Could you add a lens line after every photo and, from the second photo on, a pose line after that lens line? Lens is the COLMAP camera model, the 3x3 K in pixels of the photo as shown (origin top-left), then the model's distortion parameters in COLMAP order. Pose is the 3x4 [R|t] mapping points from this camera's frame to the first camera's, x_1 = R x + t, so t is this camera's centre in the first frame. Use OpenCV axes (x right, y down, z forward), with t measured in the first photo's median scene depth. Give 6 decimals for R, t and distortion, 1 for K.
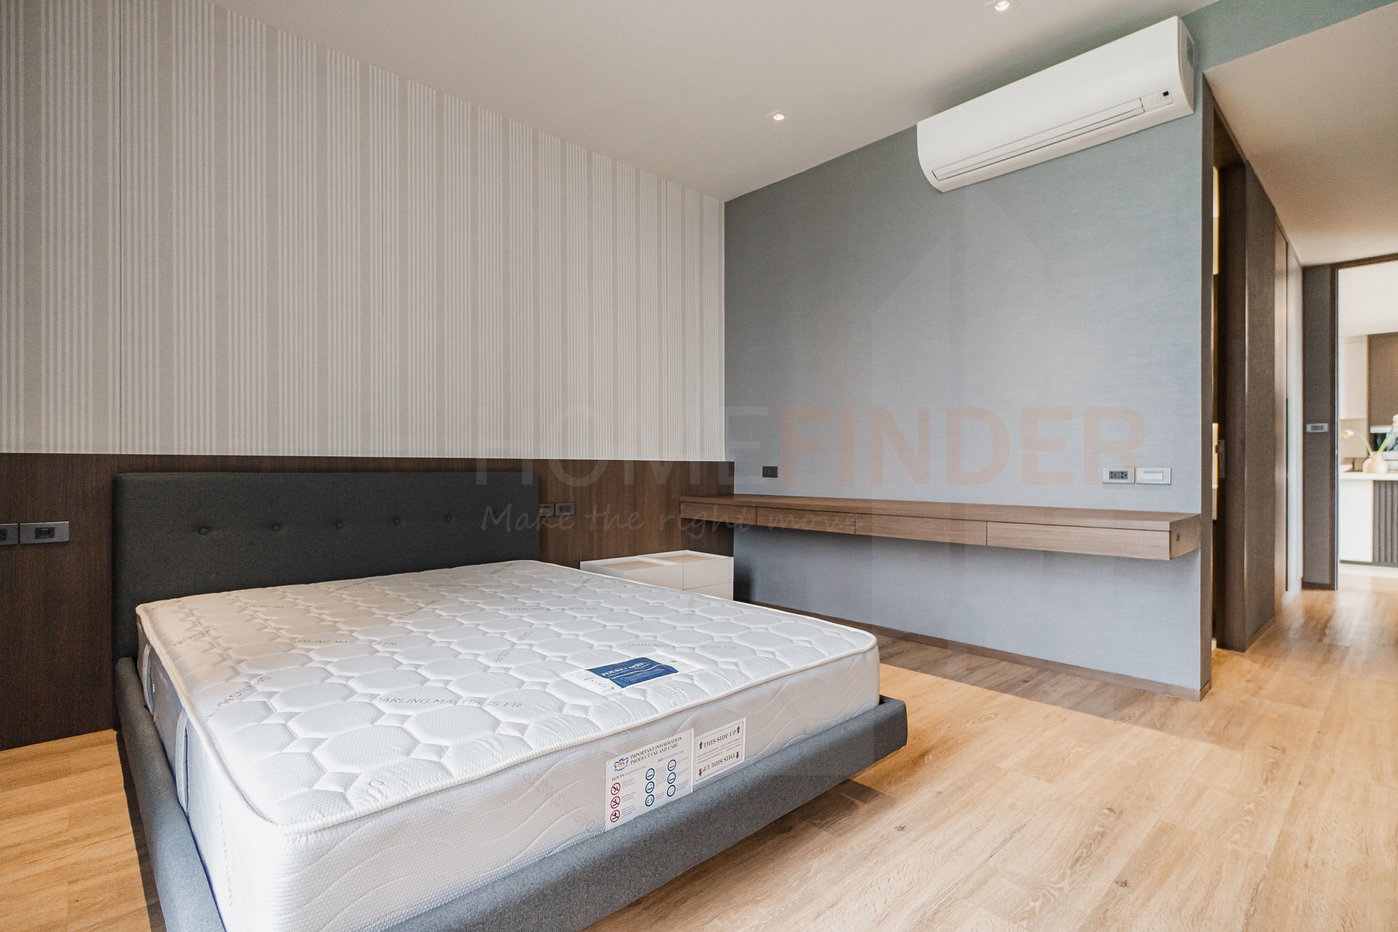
lens RADIAL K [[654.4, 0, 692.5], [0, 654.4, 463.8], [0, 0, 1]] dist [0.003702, 0.000207]
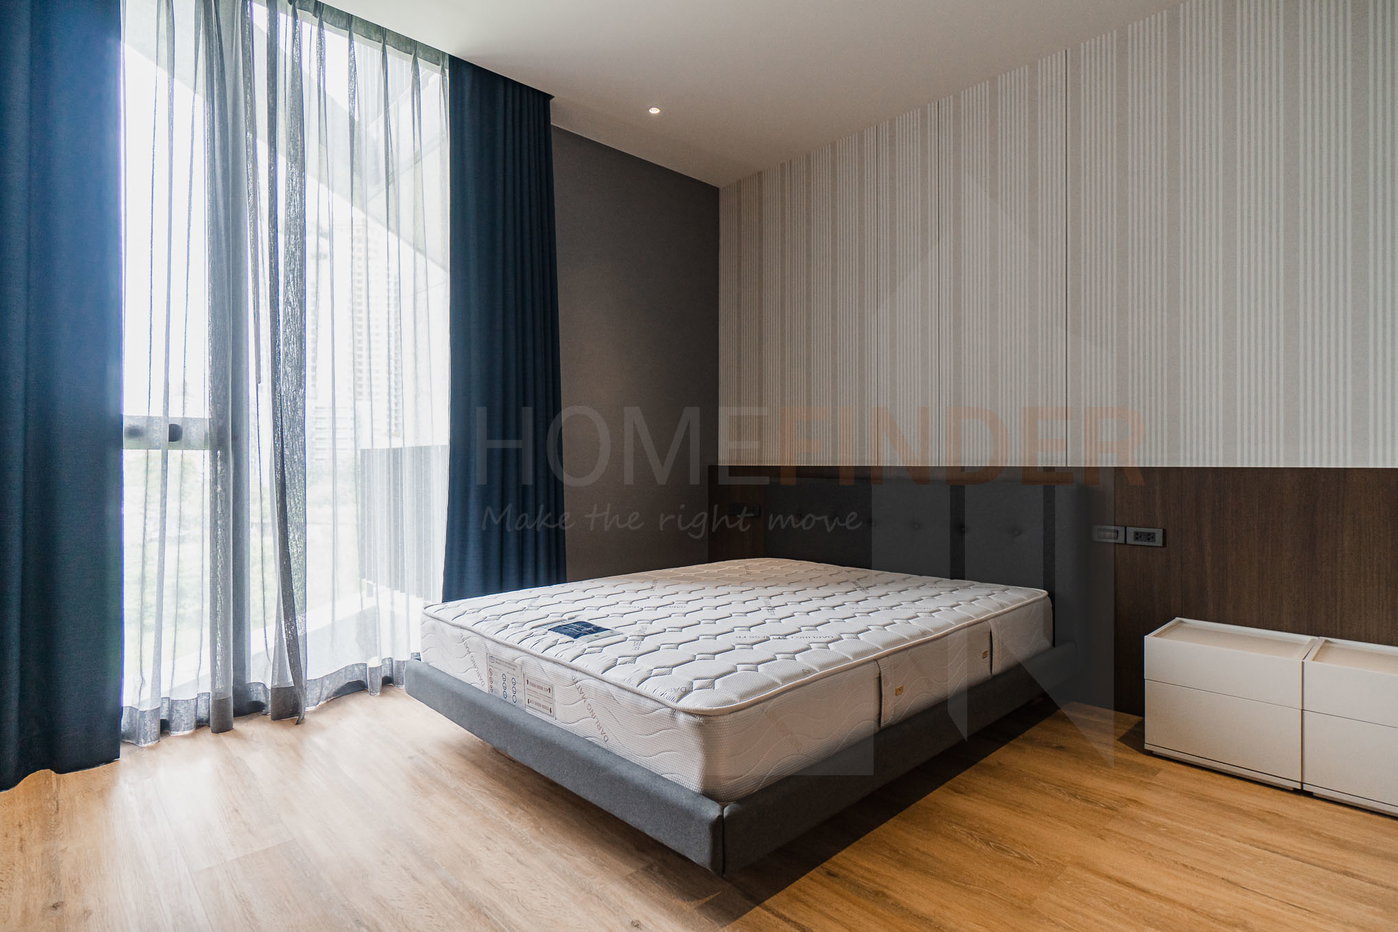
lens RADIAL K [[717.4, 0, 693.9], [0, 717.4, 476.4], [0, 0, 1]] dist [-0.006708, -0.000362]
pose [[0.006105, -0.001939, -0.999979, 0.907305], [0.001967, 0.999996, -0.001927, 0.004301], [0.999979, -0.001956, 0.006109, 0.805554]]
